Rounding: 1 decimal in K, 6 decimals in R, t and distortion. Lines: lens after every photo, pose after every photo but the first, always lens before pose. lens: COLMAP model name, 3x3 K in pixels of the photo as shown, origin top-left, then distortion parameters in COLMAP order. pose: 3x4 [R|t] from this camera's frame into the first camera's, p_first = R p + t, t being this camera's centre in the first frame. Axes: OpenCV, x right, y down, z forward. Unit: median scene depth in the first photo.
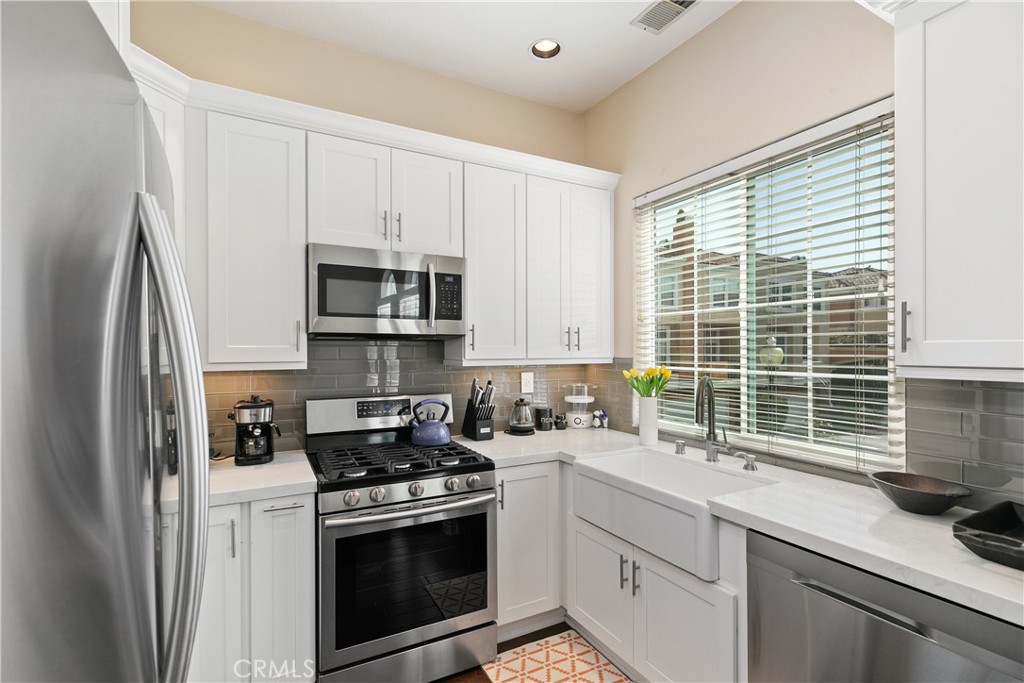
lens RADIAL K [[470.9, 0, 509.6], [0, 470.9, 350.5], [0, 0, 1]] dist [-0.001850, -0.000166]
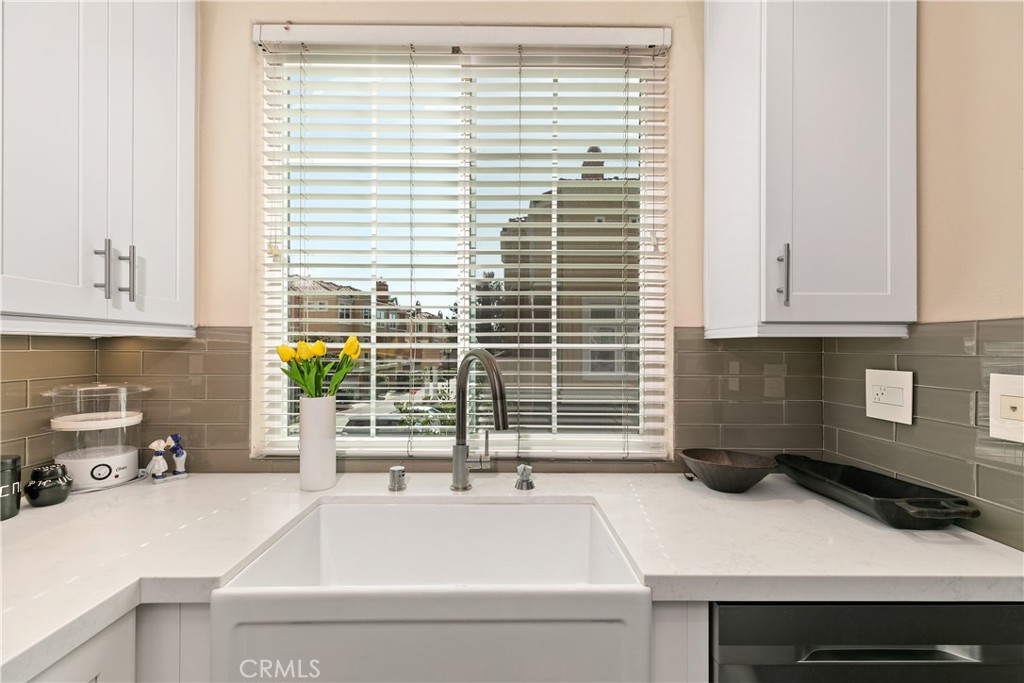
lens RADIAL K [[462.2, 0, 509.8], [0, 462.2, 341.8], [0, 0, 1]] dist [0.017317, -0.013674]
pose [[0.468749, 0.009351, 0.883282, -0.058437], [-0.002233, 0.999953, -0.009401, 0.037040], [-0.883329, 0.002434, 0.468748, 0.508676]]
